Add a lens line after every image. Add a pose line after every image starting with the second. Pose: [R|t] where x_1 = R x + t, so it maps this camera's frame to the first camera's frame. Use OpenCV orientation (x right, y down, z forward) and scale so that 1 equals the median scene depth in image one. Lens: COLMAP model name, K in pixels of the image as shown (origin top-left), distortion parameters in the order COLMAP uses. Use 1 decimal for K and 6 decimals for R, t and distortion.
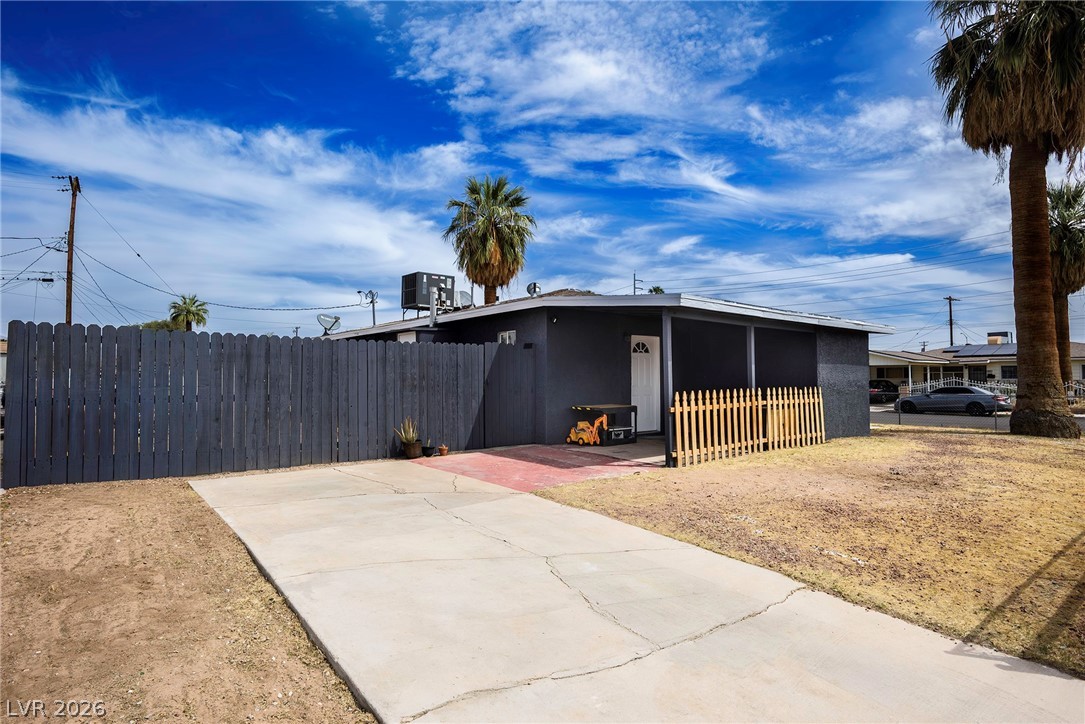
lens RADIAL K [[576.4, 0, 537.9], [0, 576.4, 339.8], [0, 0, 1]] dist [0.001753, -0.000428]
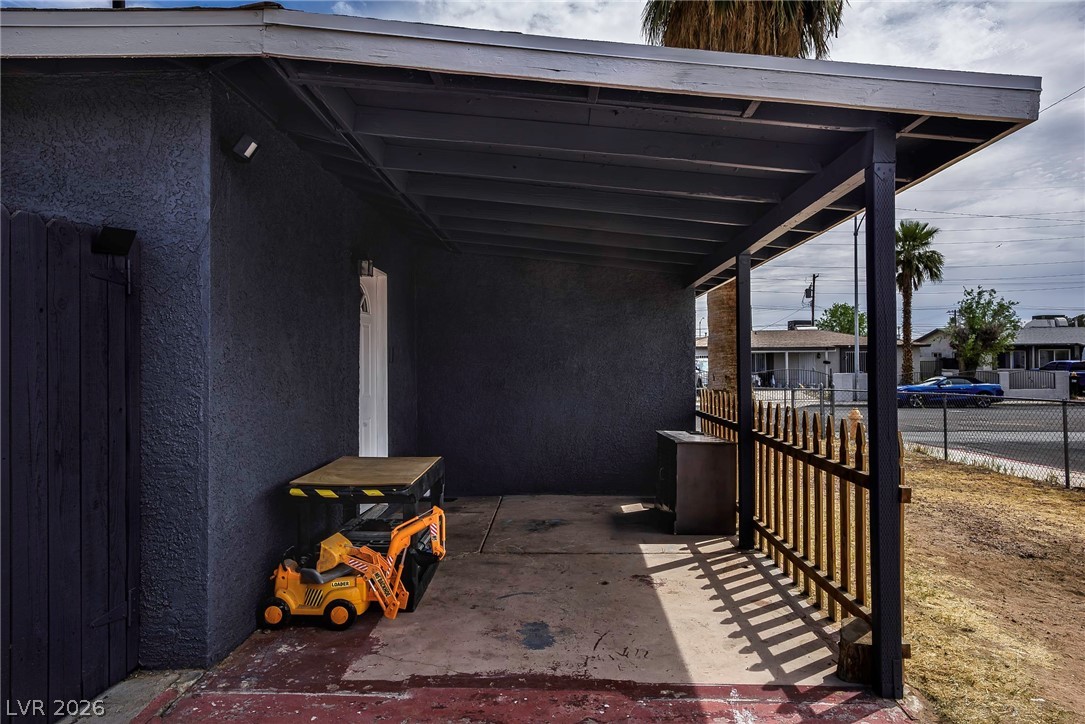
lens RADIAL K [[757.4, 0, 542.9], [0, 757.4, 361.5], [0, 0, 1]] dist [0.002853, 0.000218]
pose [[0.657182, 0.009208, 0.753675, -0.021689], [-0.047252, 0.998462, 0.029004, 0.006756], [-0.752249, -0.054674, 0.656607, 0.113350]]
